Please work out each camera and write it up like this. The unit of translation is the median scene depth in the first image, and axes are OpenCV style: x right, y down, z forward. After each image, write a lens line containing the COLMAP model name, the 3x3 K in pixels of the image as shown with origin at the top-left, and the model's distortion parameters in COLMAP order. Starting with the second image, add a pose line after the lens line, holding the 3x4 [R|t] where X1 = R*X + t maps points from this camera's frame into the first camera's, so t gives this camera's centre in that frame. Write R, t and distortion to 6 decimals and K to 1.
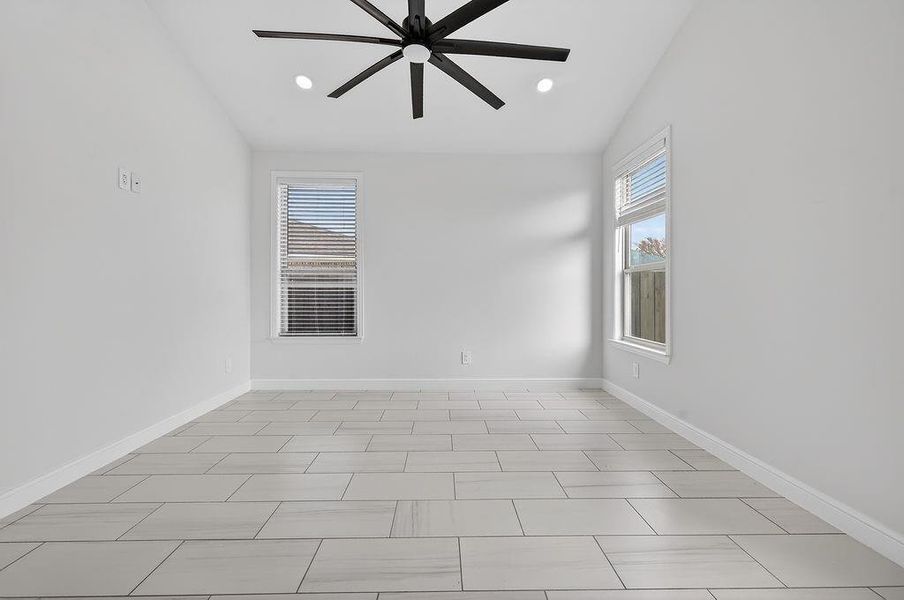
lens RADIAL K [[368.3, 0, 452.0], [0, 368.3, 300.0], [0, 0, 1]] dist [-0.001714, -0.000088]
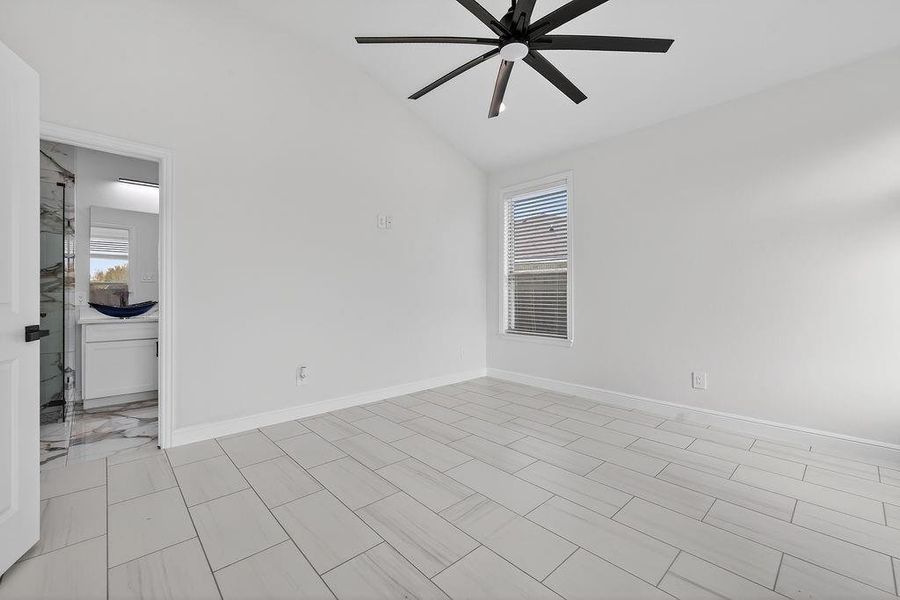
lens RADIAL K [[375.8, 0, 450.0], [0, 375.8, 300.0], [0, 0, 1]] dist [0.041229, 0.000032]
pose [[0.662744, 0.009174, -0.748790, 0.293912], [-0.010938, 0.999937, 0.002569, -0.004226], [0.748766, 0.006487, 0.662802, 0.103575]]
